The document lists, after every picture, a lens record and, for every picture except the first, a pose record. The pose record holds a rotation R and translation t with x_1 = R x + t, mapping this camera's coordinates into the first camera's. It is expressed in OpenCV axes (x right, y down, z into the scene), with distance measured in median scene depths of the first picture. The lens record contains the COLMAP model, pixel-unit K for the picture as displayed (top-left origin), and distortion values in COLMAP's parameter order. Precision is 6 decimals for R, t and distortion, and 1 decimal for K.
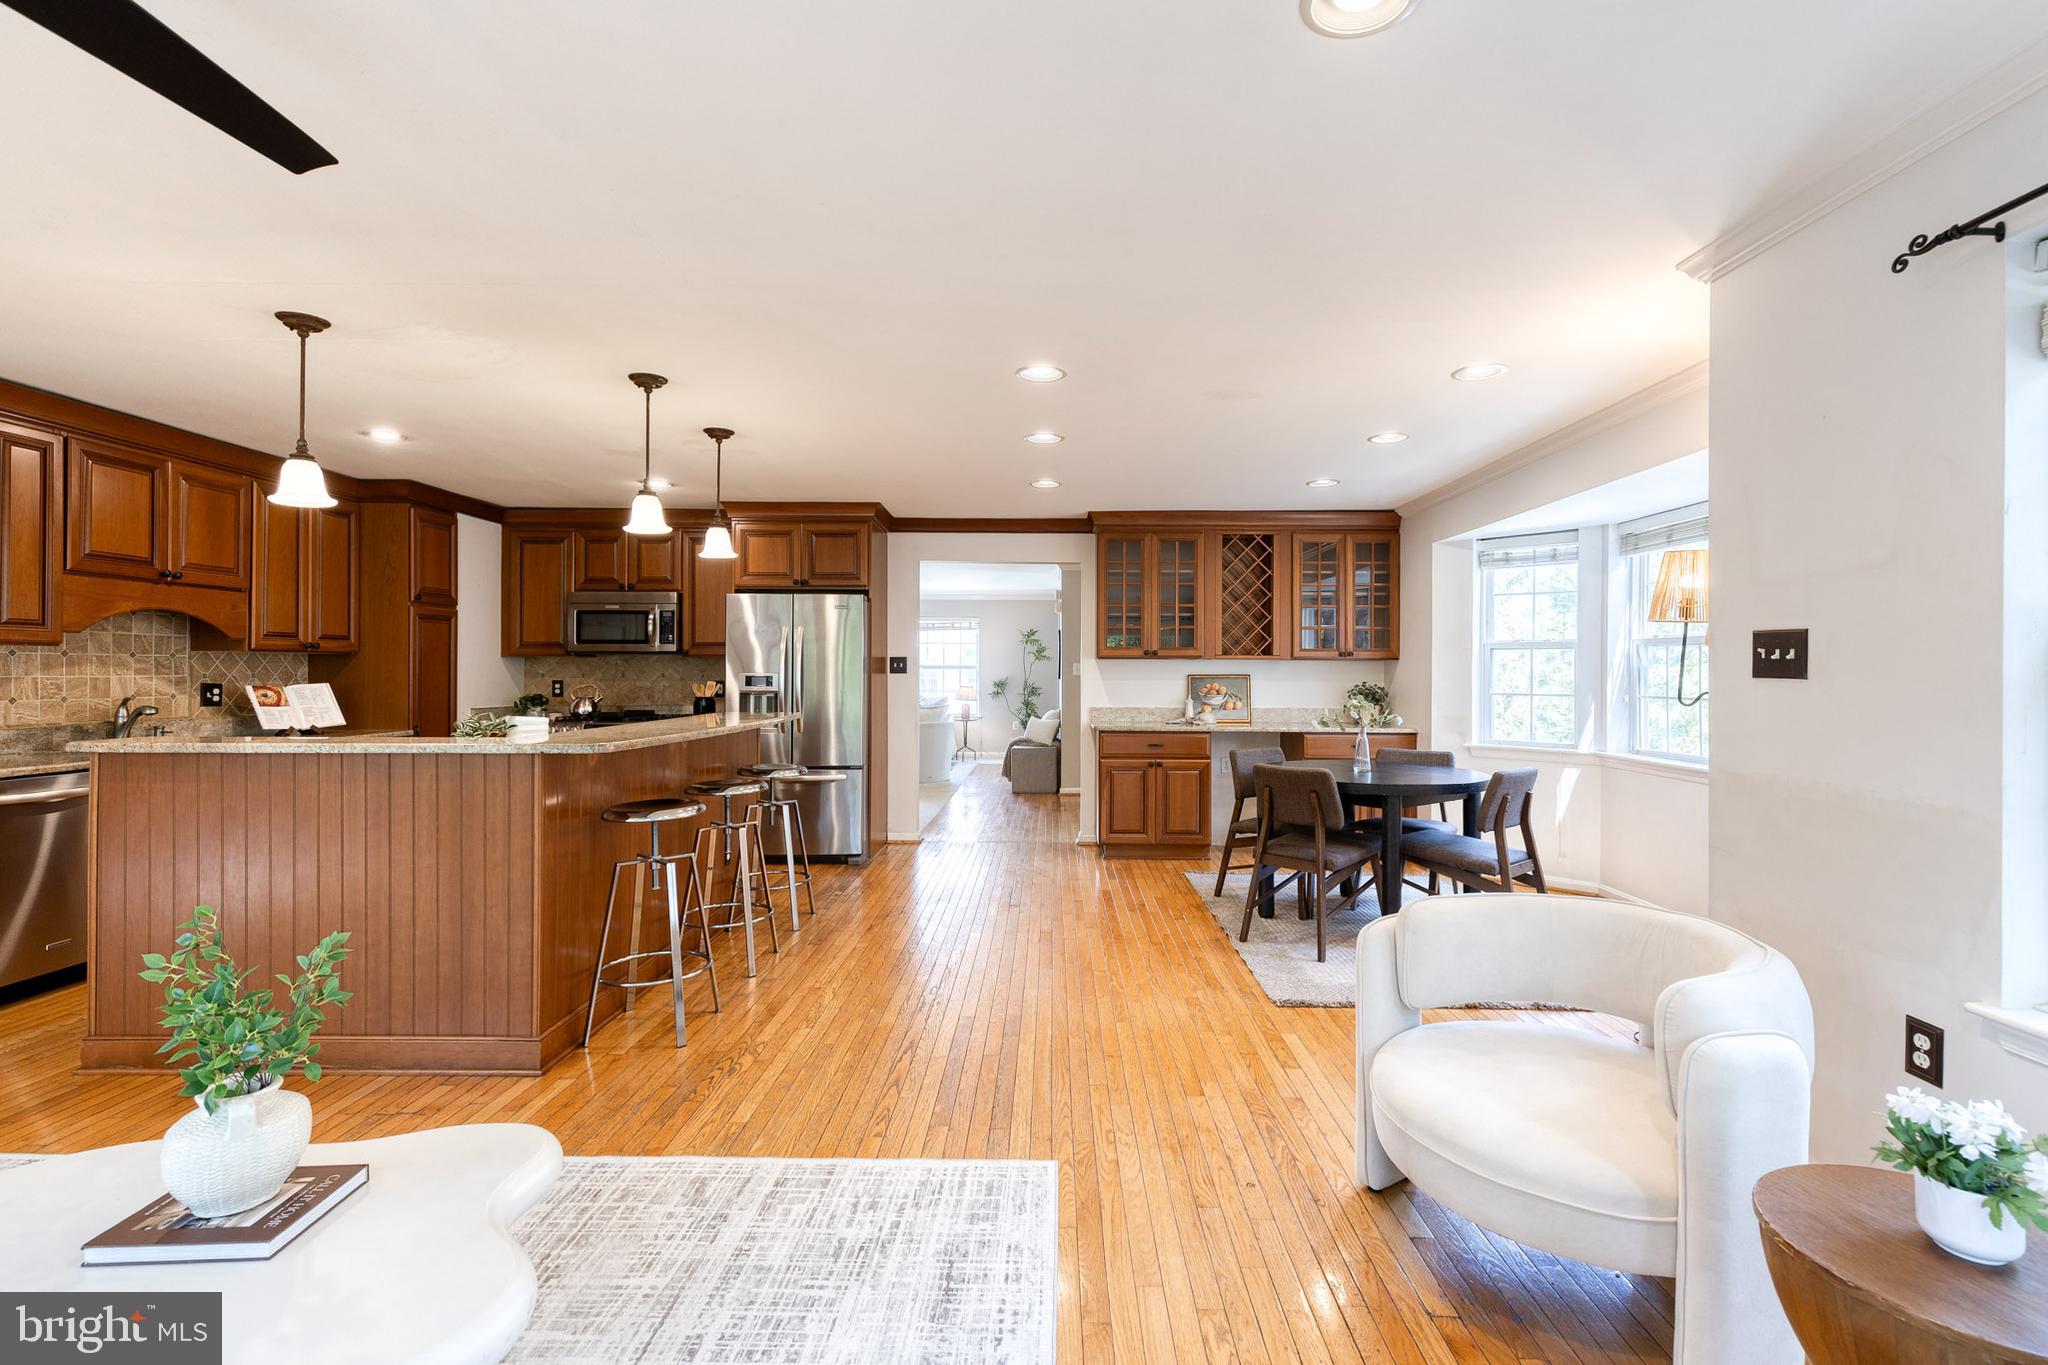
lens RADIAL K [[938.5, 0, 1049.0], [0, 938.5, 666.9], [0, 0, 1]] dist [0.009088, -0.001050]
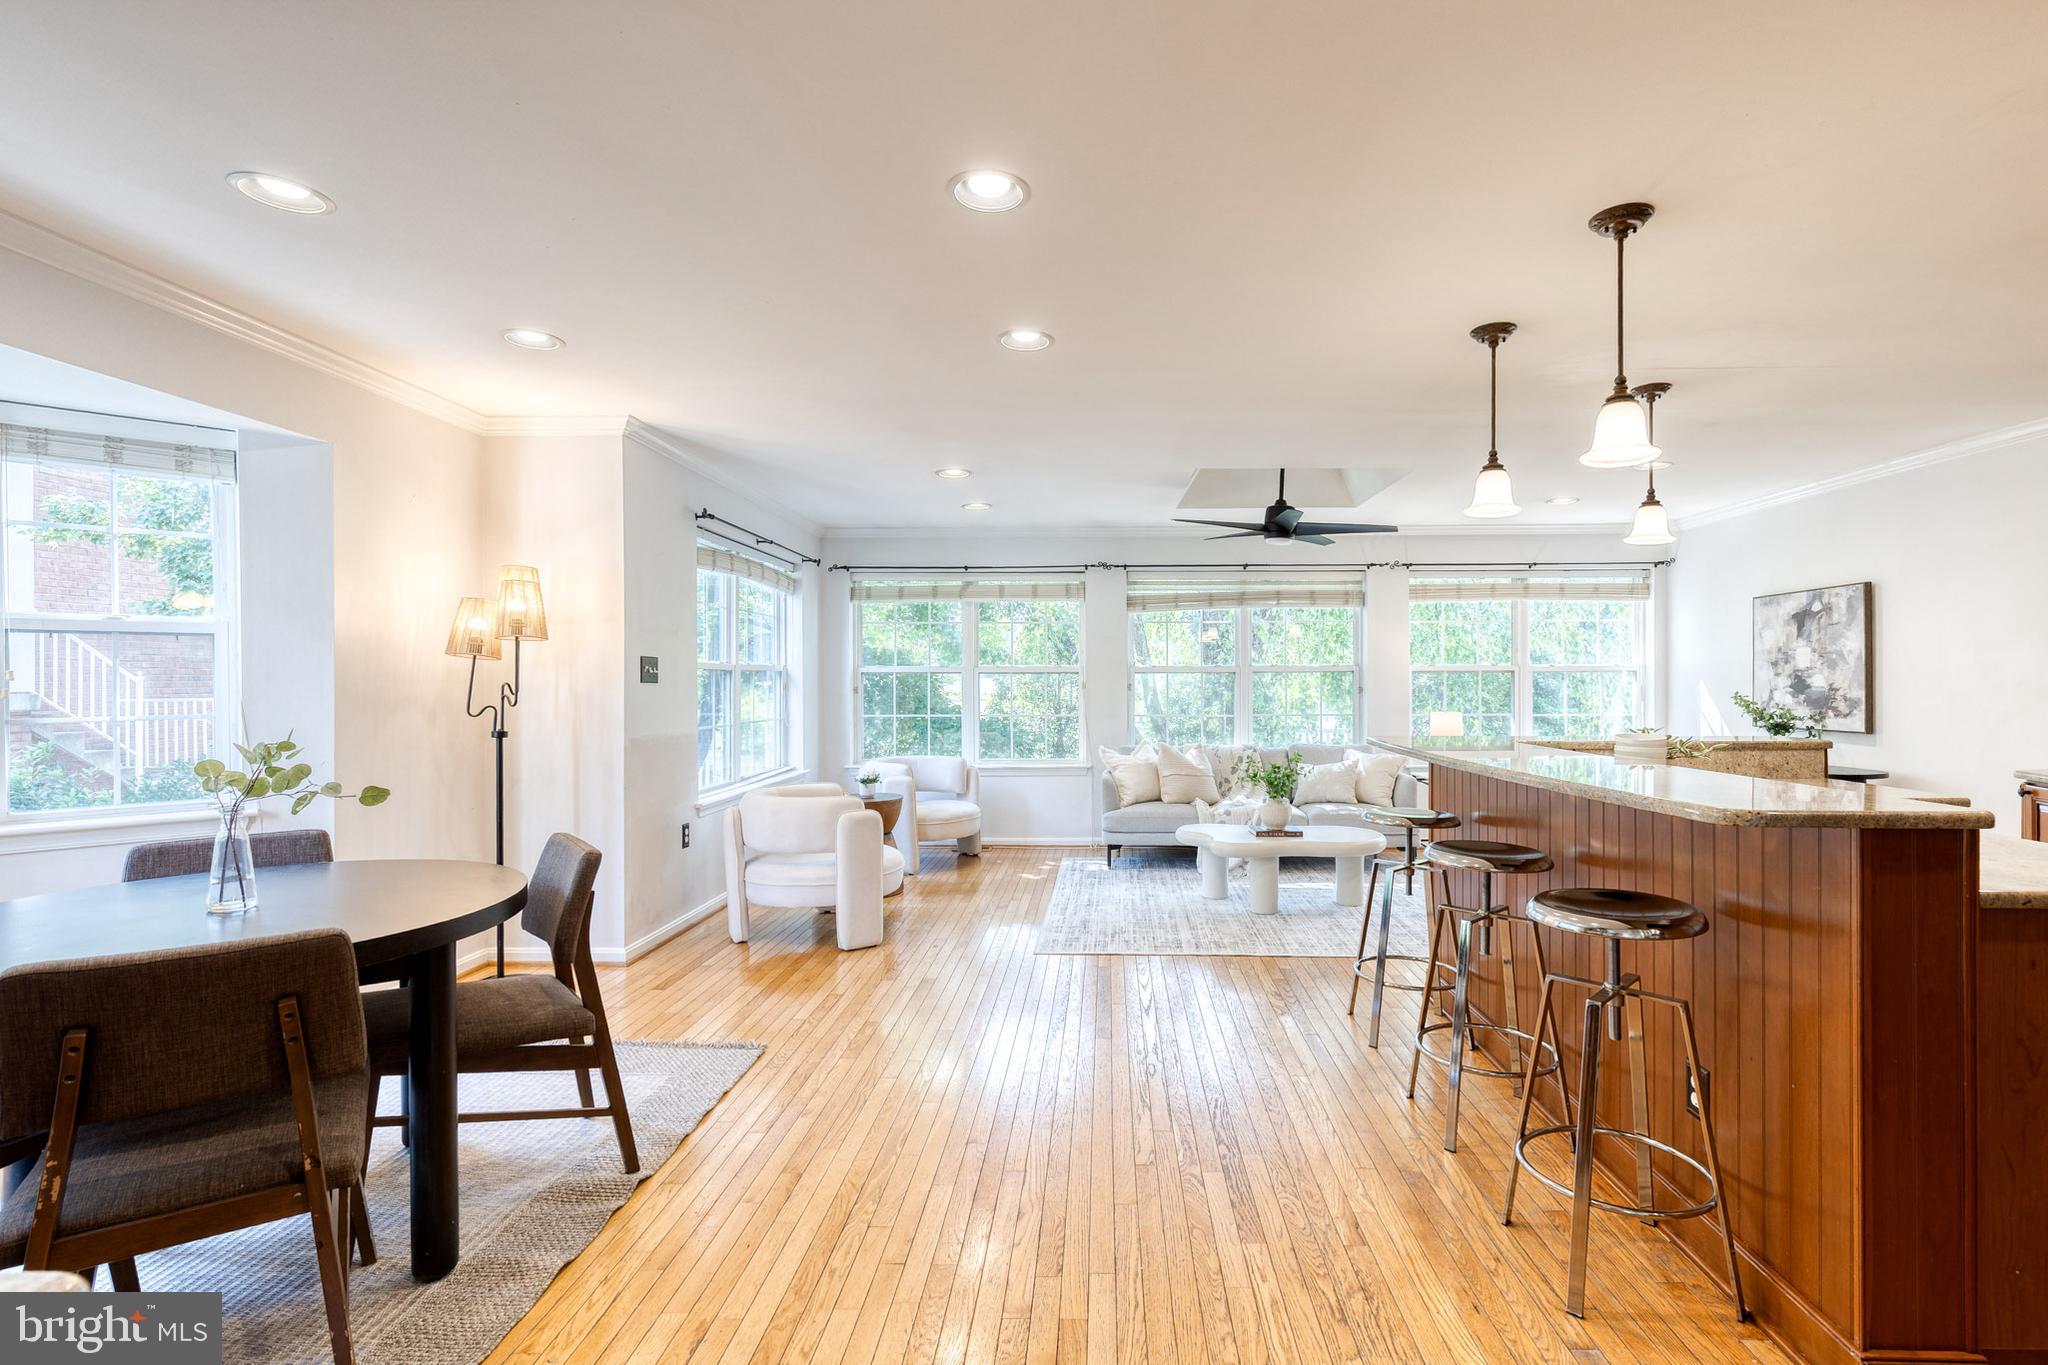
lens RADIAL K [[938.5, 0, 1085.3], [0, 938.5, 713.7], [0, 0, 1]] dist [0.009088, -0.001050]
pose [[-0.999716, -0.005281, 0.023257, -0.059131], [-0.004596, 0.999556, 0.029435, 0.006389], [-0.023402, 0.029319, -0.999296, 1.272222]]
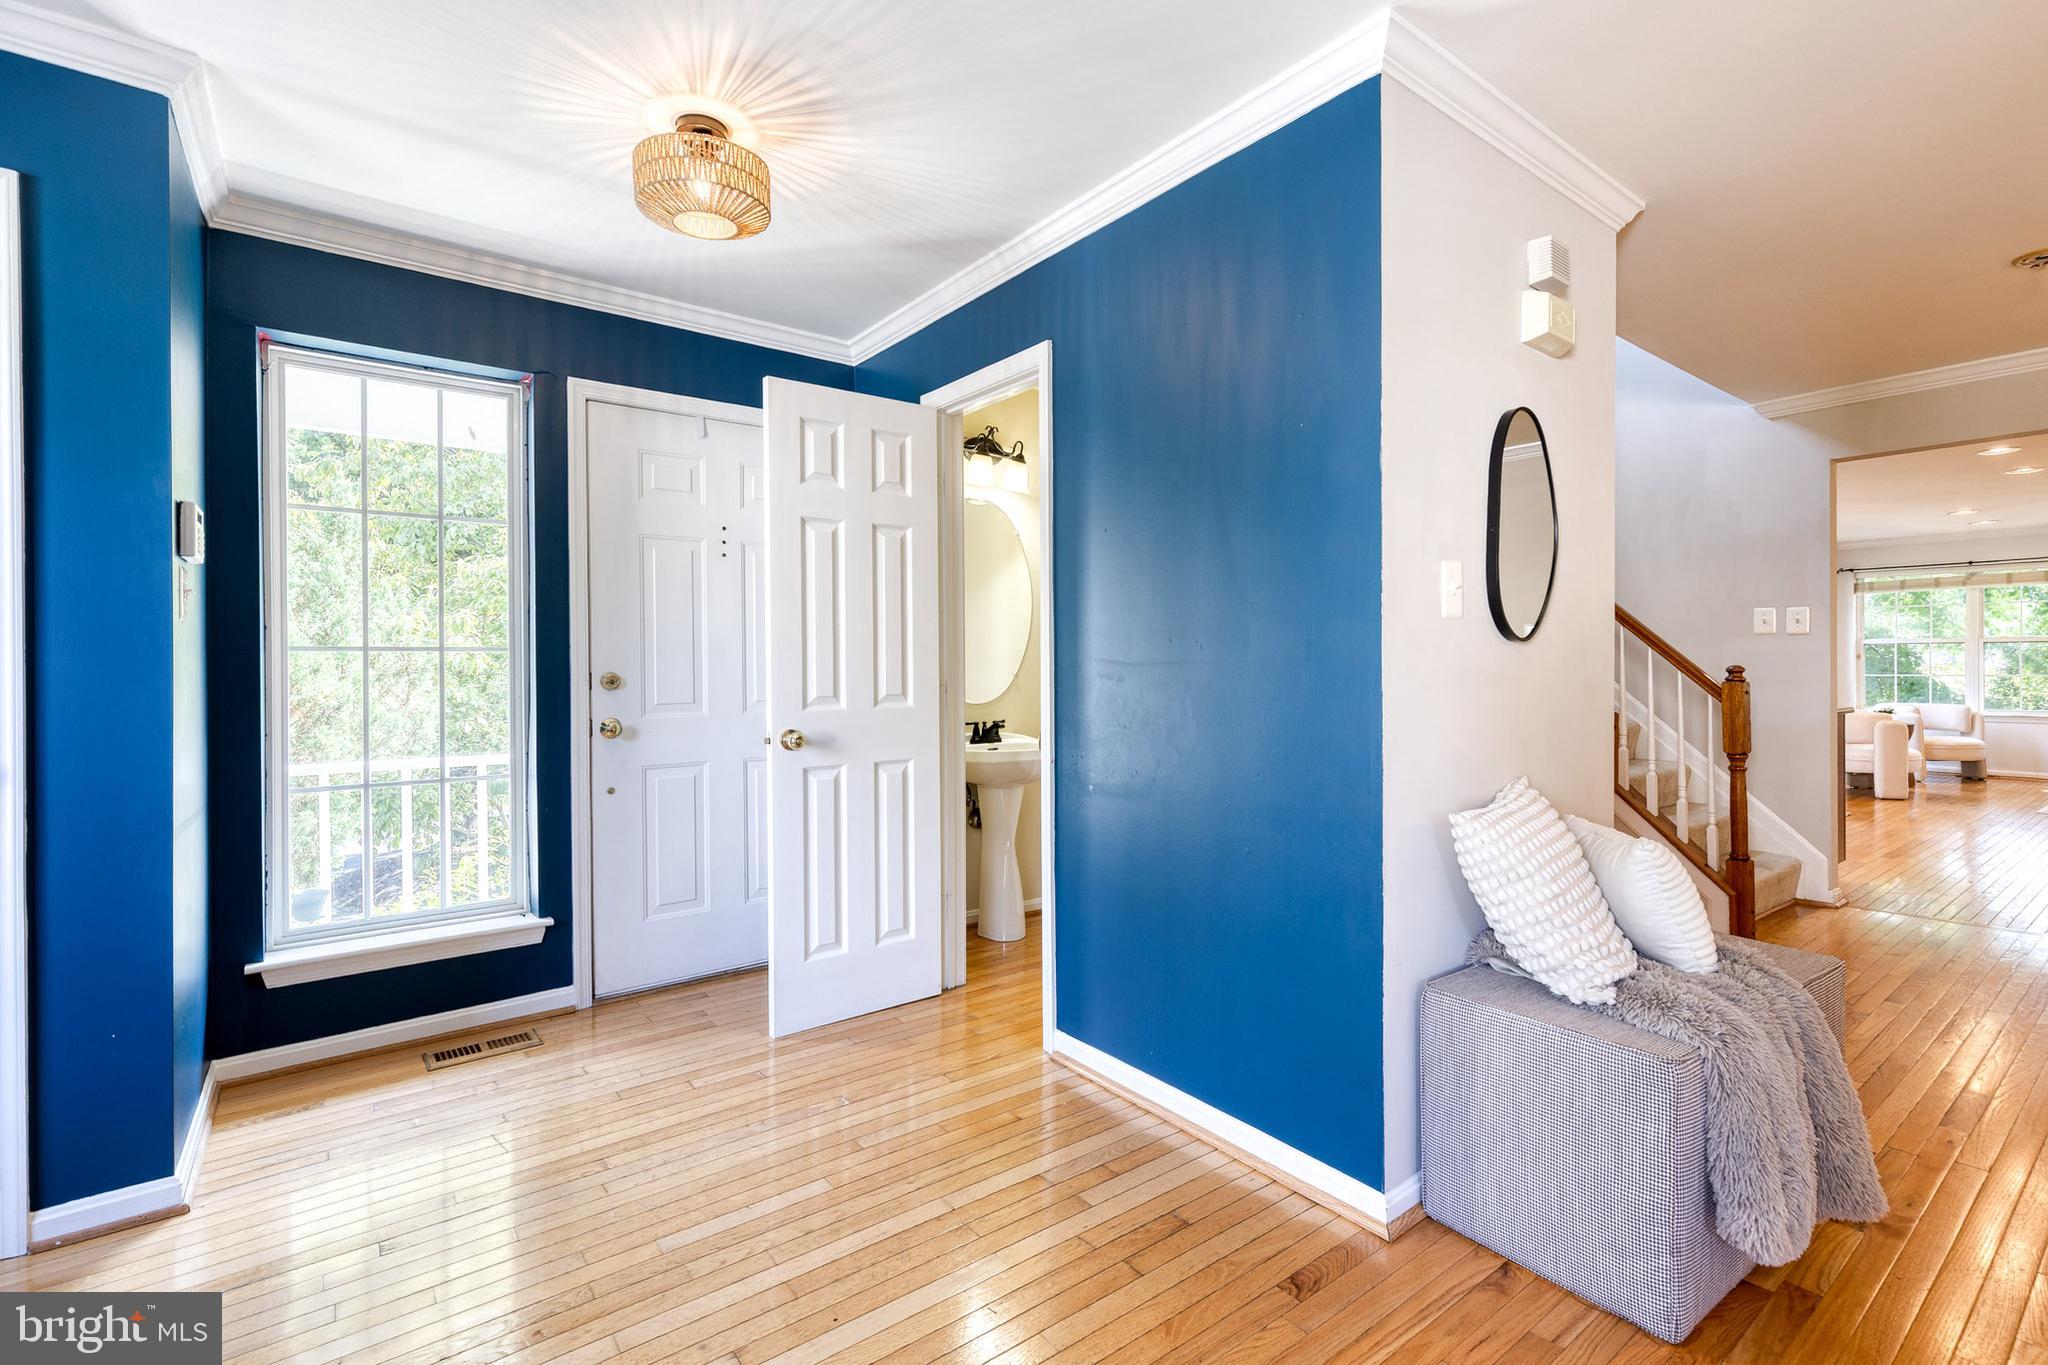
lens RADIAL K [[938.5, 0, 1037.8], [0, 938.5, 667.9], [0, 0, 1]] dist [0.009088, -0.001050]
pose [[-0.610354, -0.004185, 0.792118, -0.194749], [-0.003026, 0.999991, 0.002952, 0.035931], [-0.792123, -0.000595, -0.610361, 2.400230]]
